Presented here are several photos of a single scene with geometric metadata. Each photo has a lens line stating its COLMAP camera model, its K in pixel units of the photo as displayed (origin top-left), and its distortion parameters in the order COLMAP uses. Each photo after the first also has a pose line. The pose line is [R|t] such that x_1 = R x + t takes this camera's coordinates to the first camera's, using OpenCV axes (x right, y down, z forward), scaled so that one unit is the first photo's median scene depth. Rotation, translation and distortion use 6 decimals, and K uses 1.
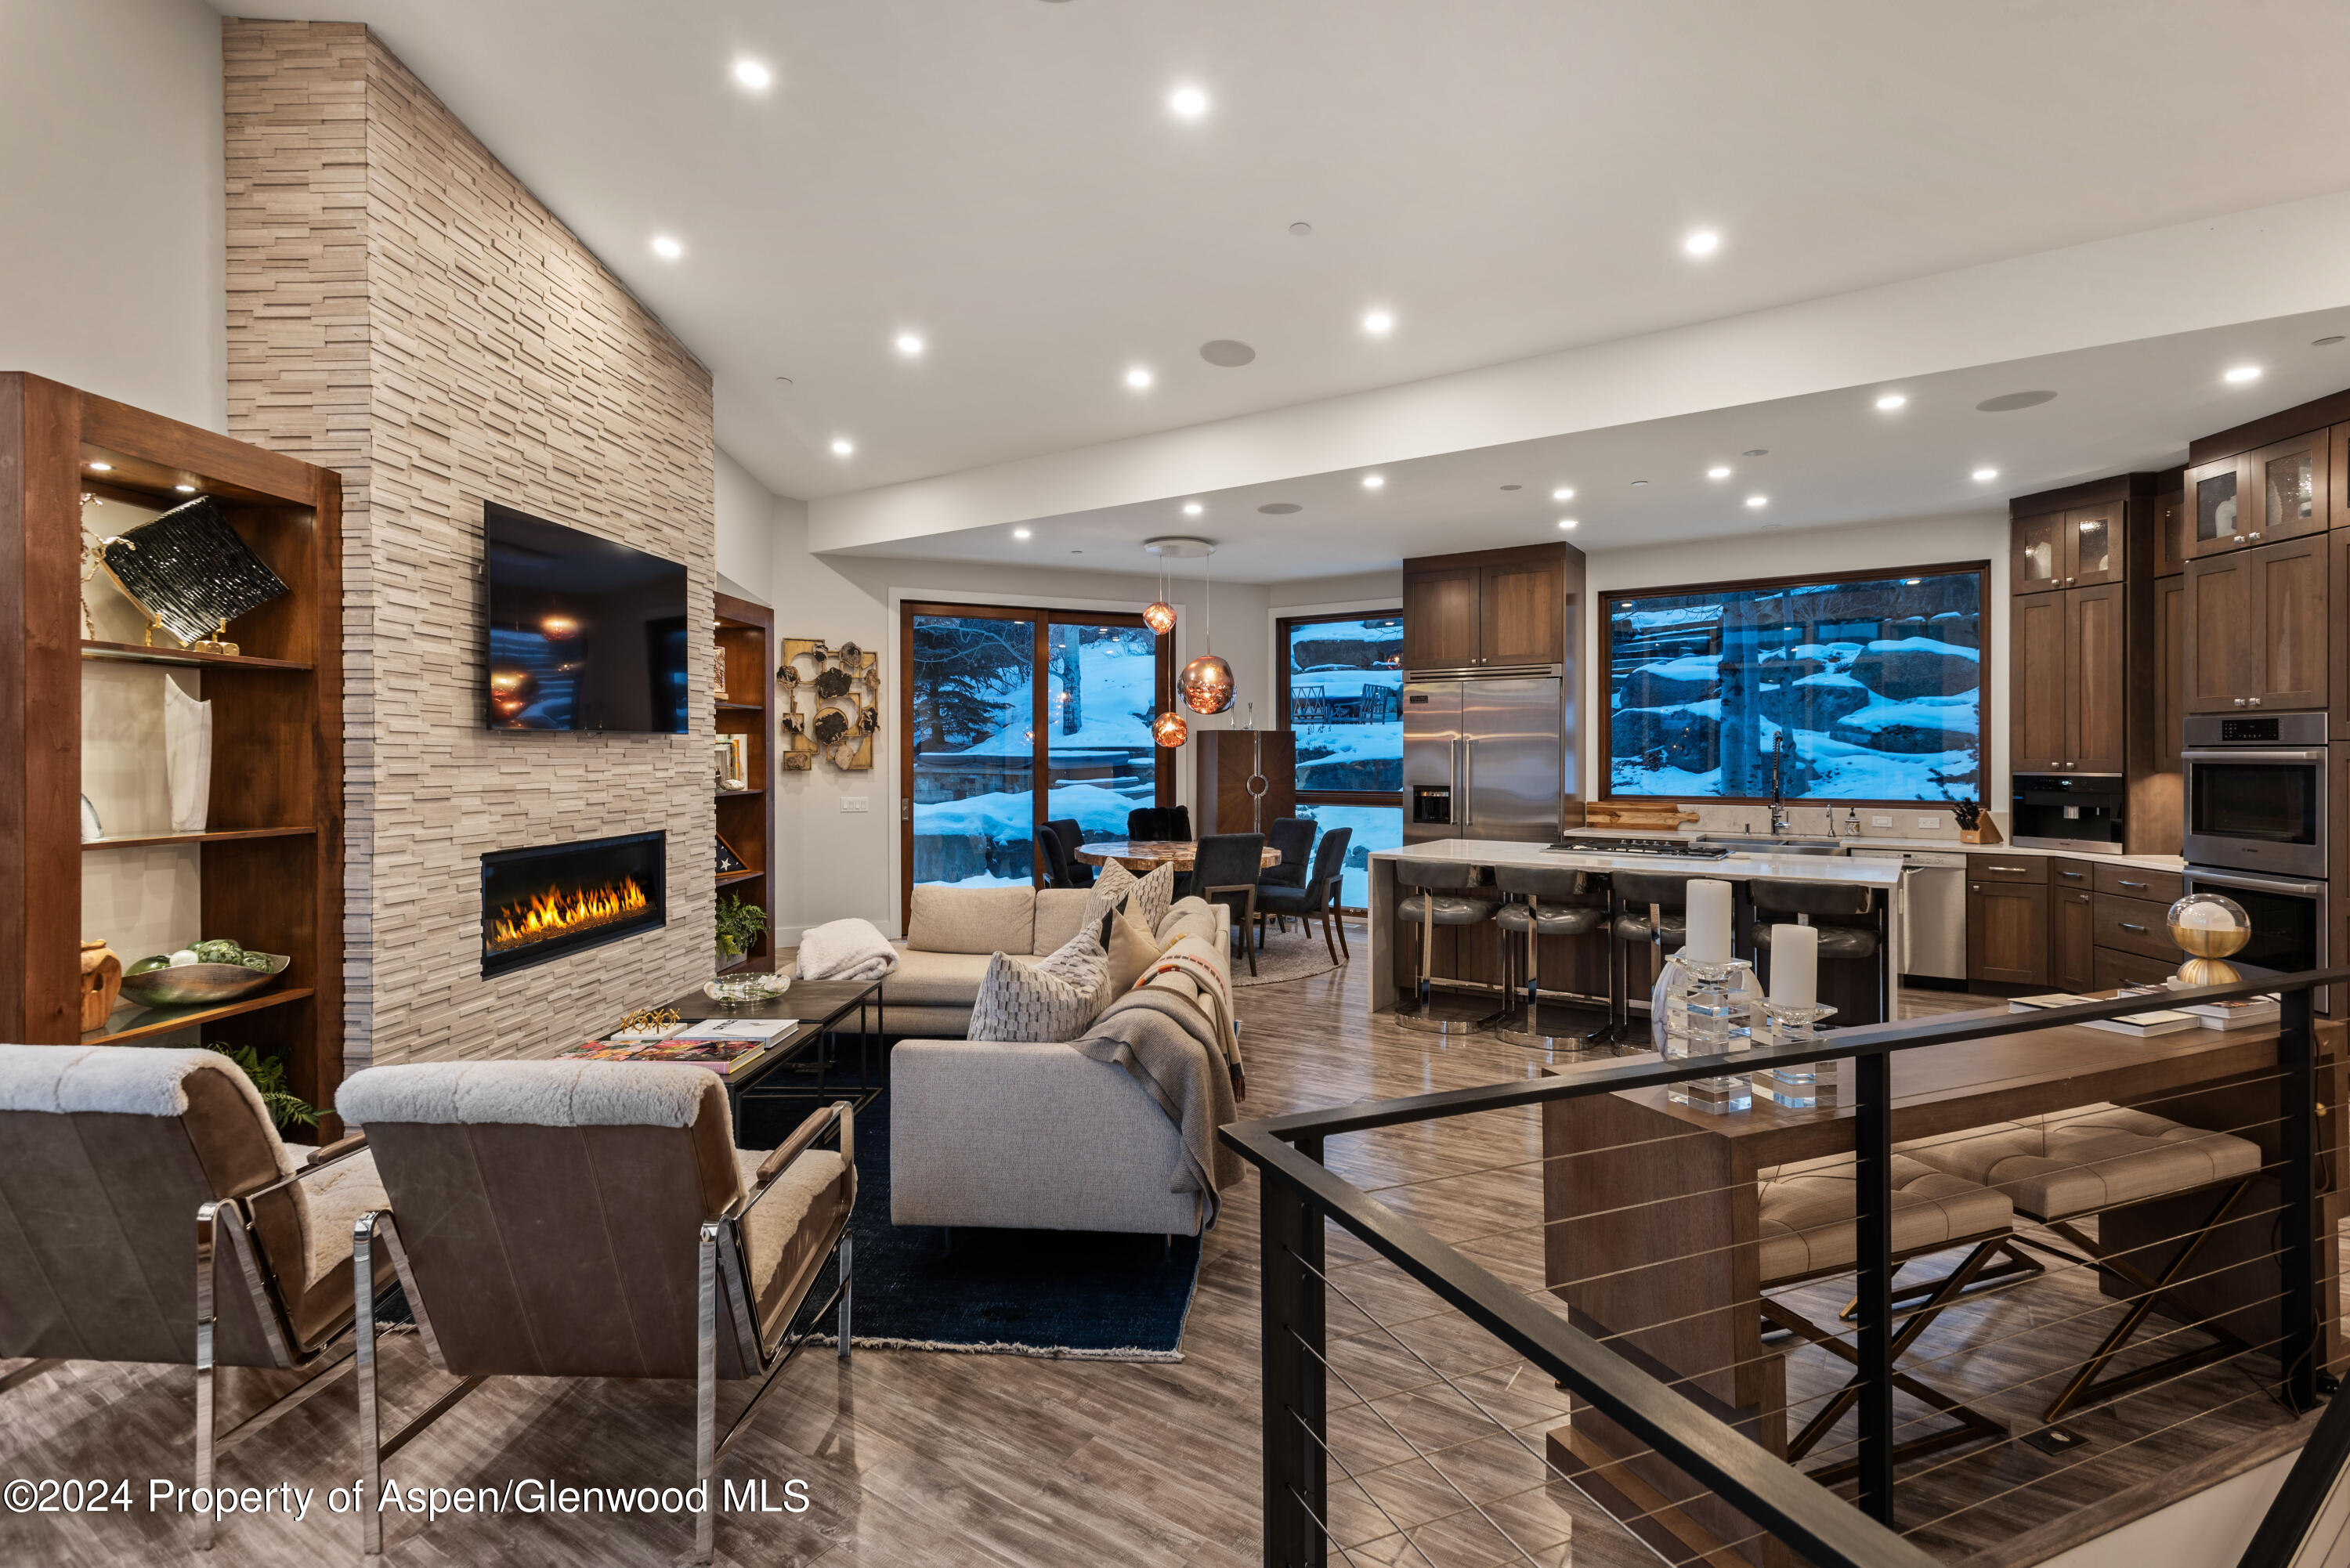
lens RADIAL K [[1115.3, 0, 1173.2], [0, 1115.3, 760.6], [0, 0, 1]] dist [0.022008, -0.000043]
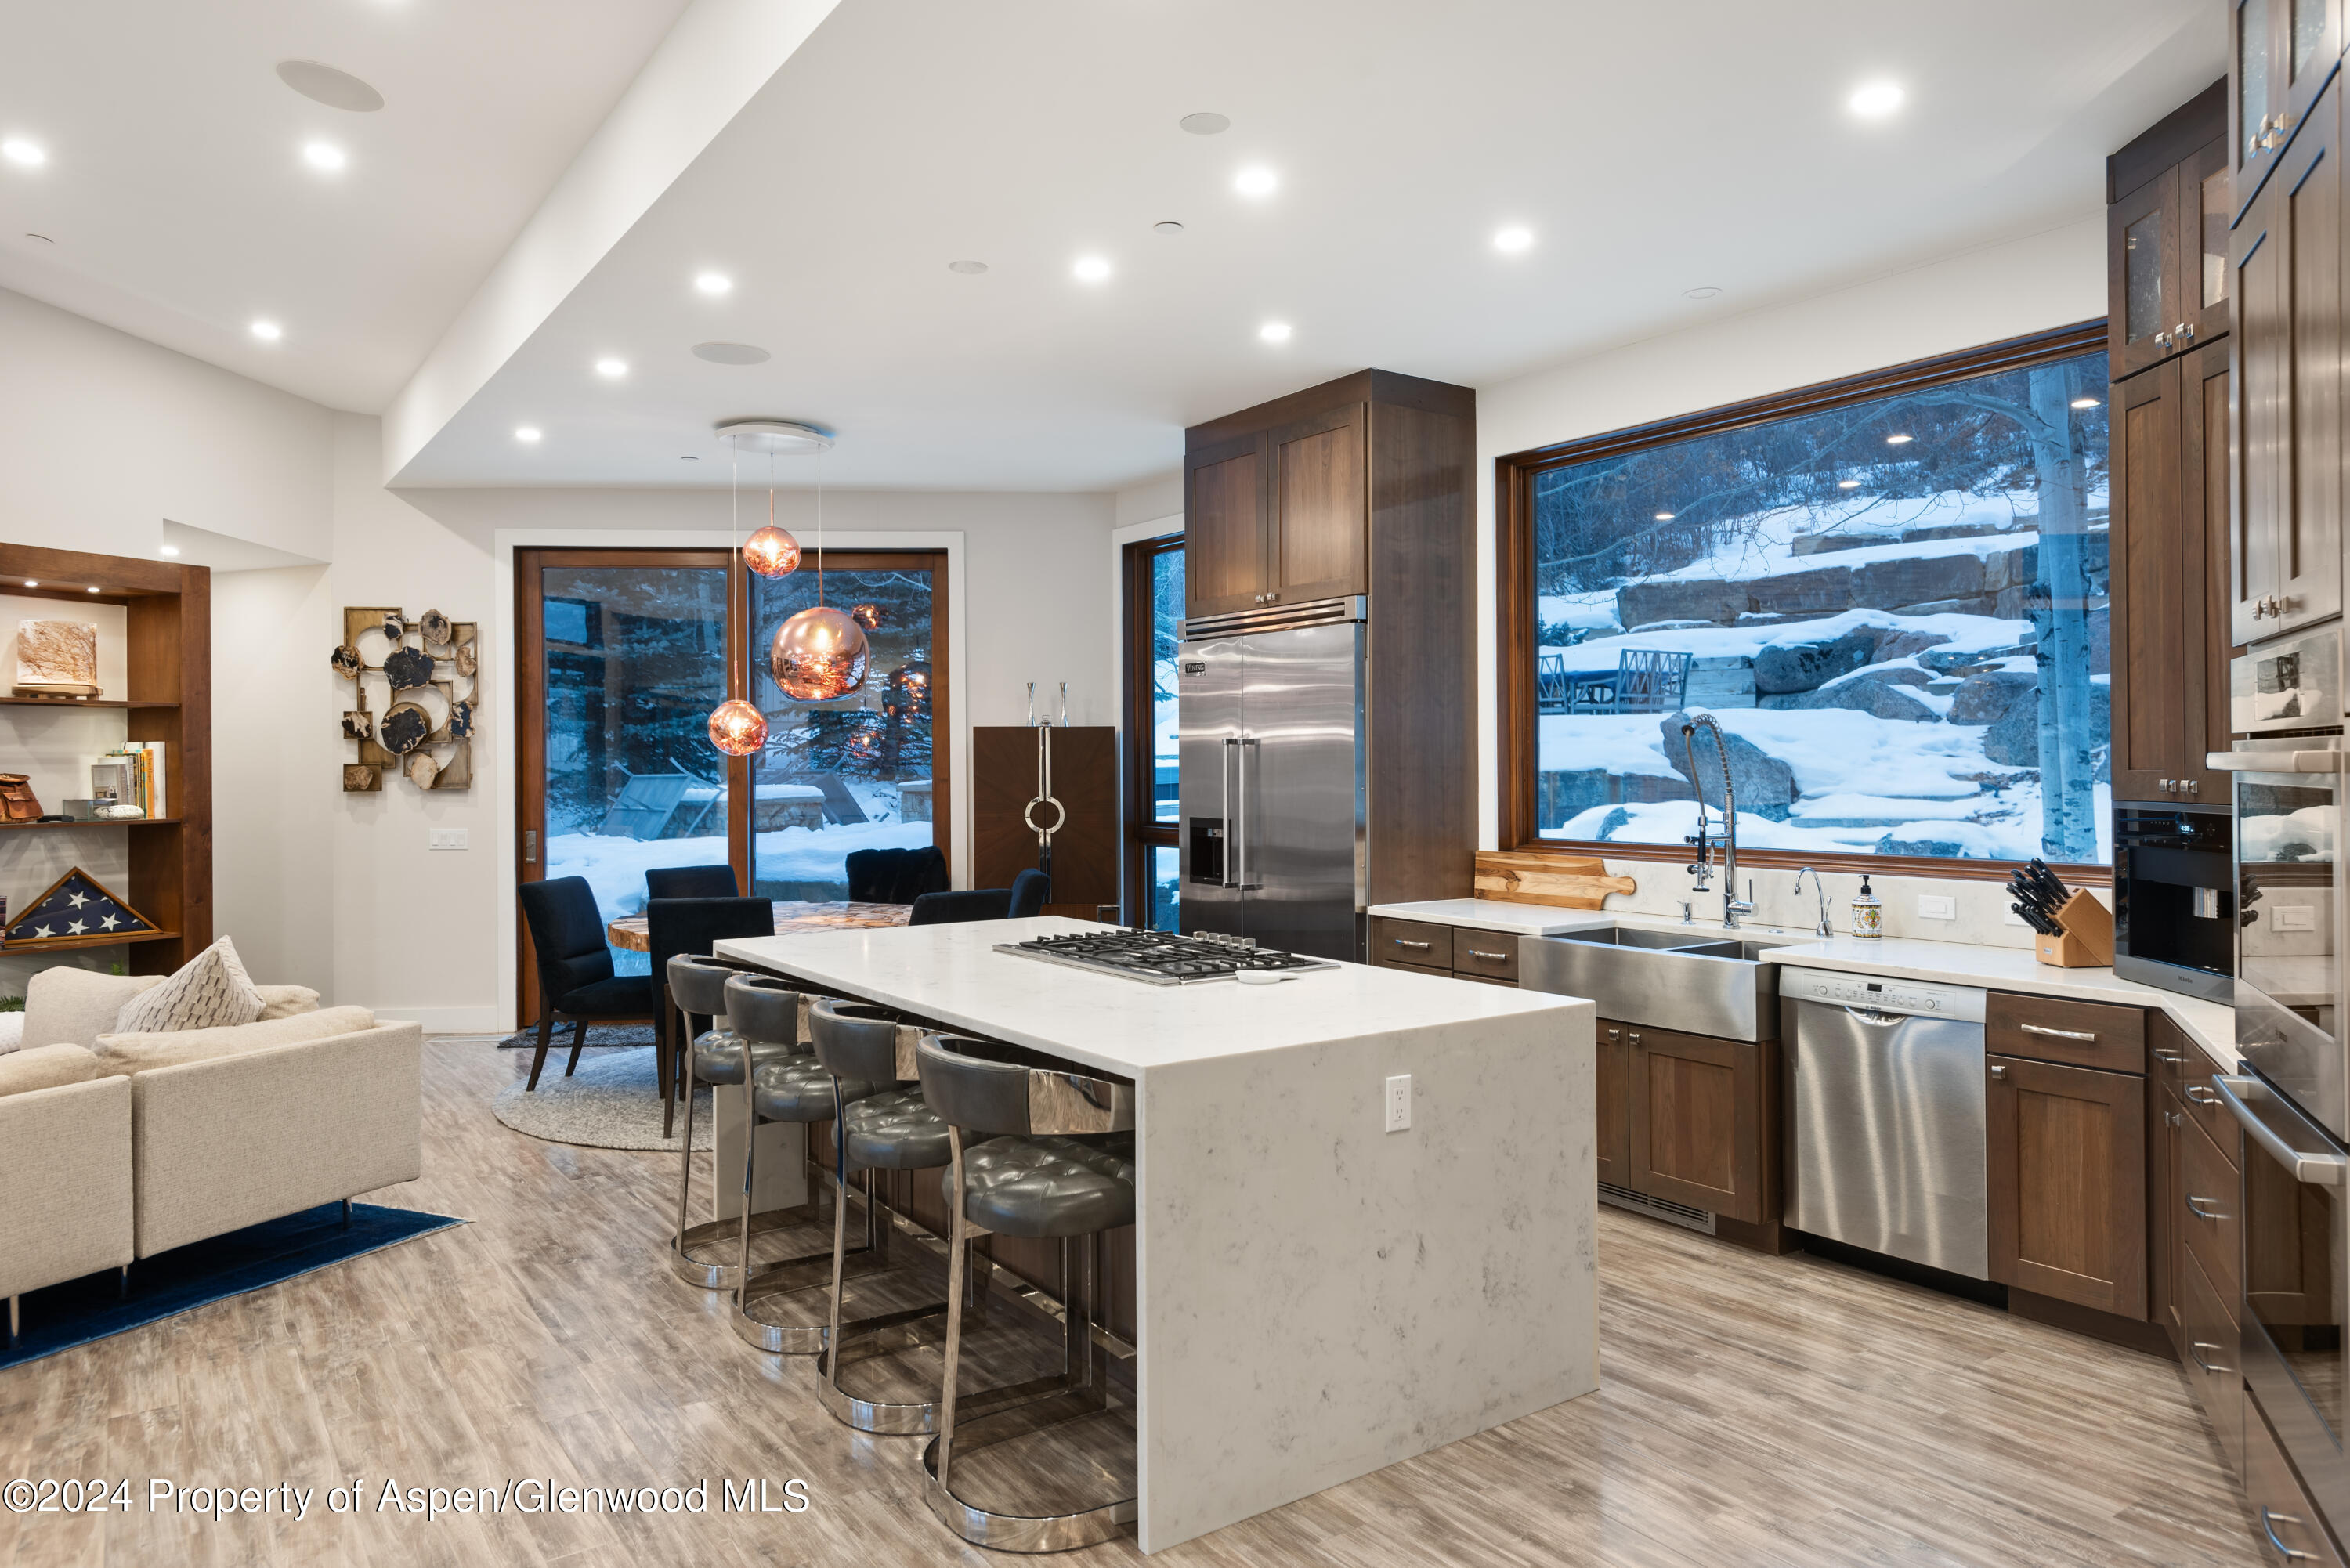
lens RADIAL K [[1500.4, 0, 1175.1], [0, 1500.4, 763.5], [0, 0, 1]] dist [0.036861, -0.030020]
pose [[0.934331, -0.004849, -0.356373, 0.626605], [0.002822, 0.999977, -0.006207, -0.001617], [0.356395, 0.004794, 0.934323, 0.348501]]
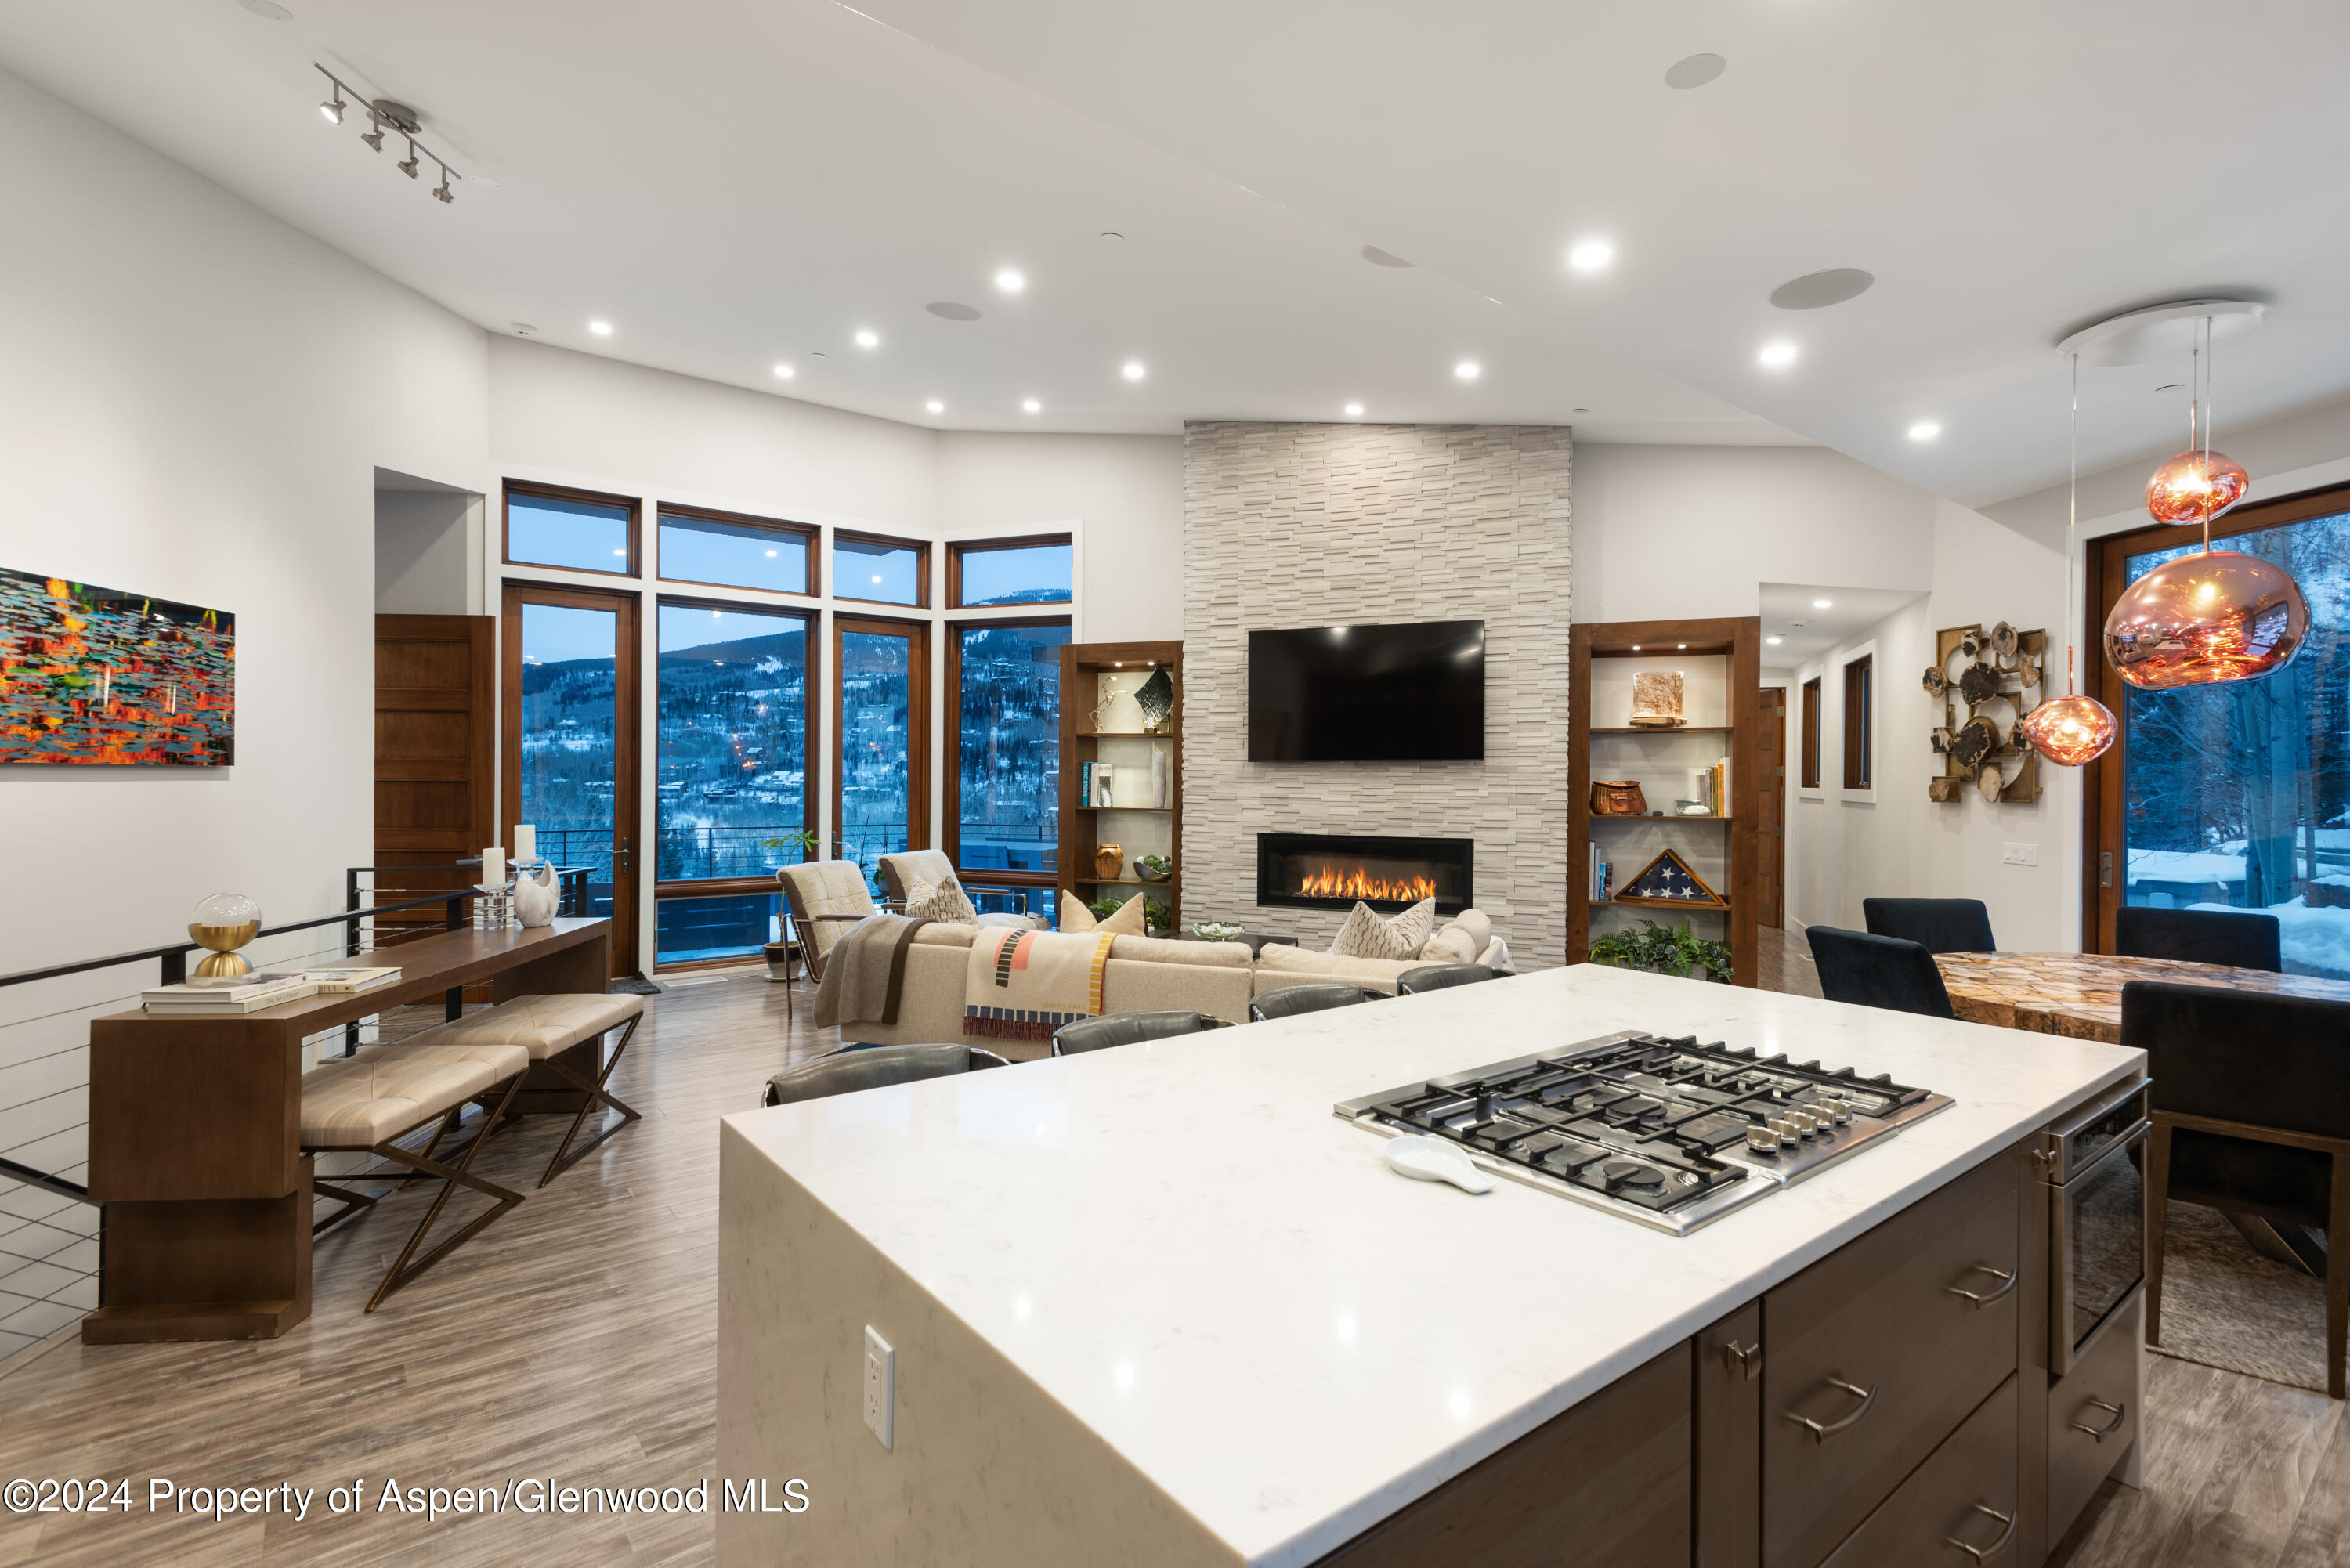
lens RADIAL K [[1100.4, 0, 1168.2], [0, 1100.4, 781.7], [0, 0, 1]] dist [0.019960, -0.000098]
pose [[-0.307786, 0.002012, -0.951454, 0.689857], [-0.012868, 0.999898, 0.006277, -0.003539], [0.951369, 0.014175, -0.307728, 0.915094]]
